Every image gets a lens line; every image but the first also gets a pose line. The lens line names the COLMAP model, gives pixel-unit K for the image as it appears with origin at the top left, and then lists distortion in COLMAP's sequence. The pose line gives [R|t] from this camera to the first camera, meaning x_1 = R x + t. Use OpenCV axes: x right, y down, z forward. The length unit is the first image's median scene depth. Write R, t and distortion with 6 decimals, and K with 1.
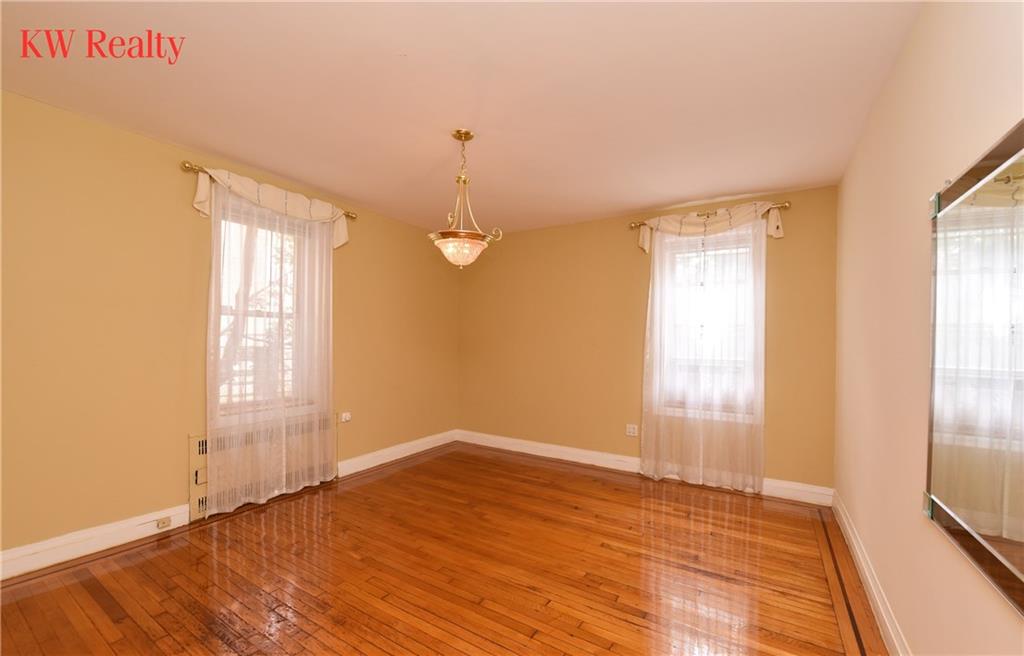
lens RADIAL K [[408.7, 0, 515.5], [0, 408.7, 338.8], [0, 0, 1]] dist [-0.011258, -0.003757]
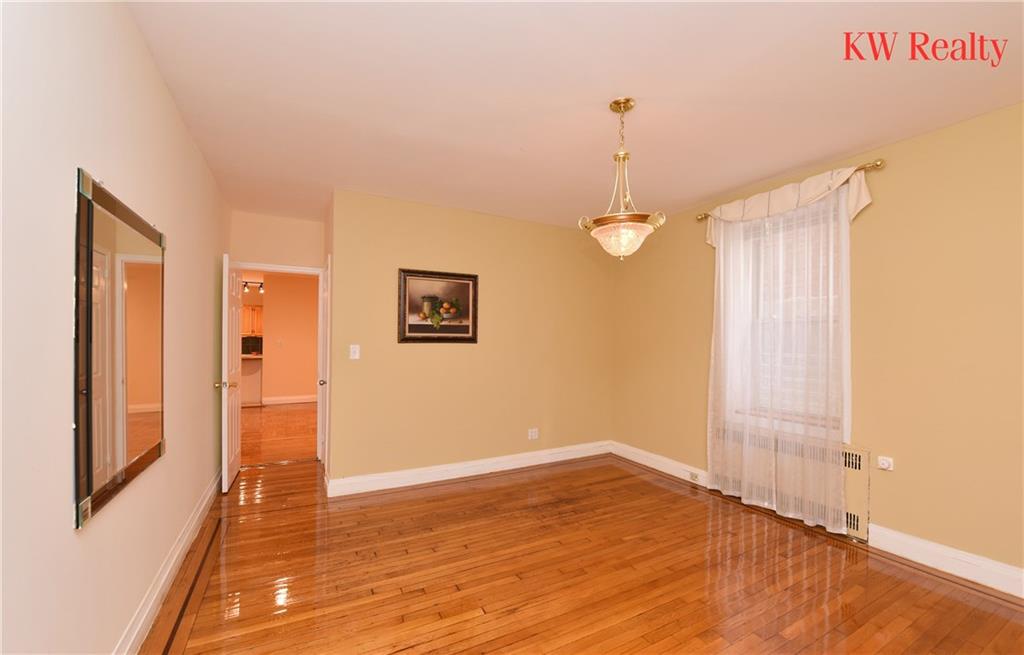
lens RADIAL K [[410.2, 0, 513.7], [0, 410.2, 342.2], [0, 0, 1]] dist [-0.018735, -0.000059]
pose [[-0.507647, -0.015350, -0.861428, 0.714898], [-0.010678, 0.999877, -0.011525, 0.011001], [0.861499, 0.003348, -0.507748, 1.239884]]
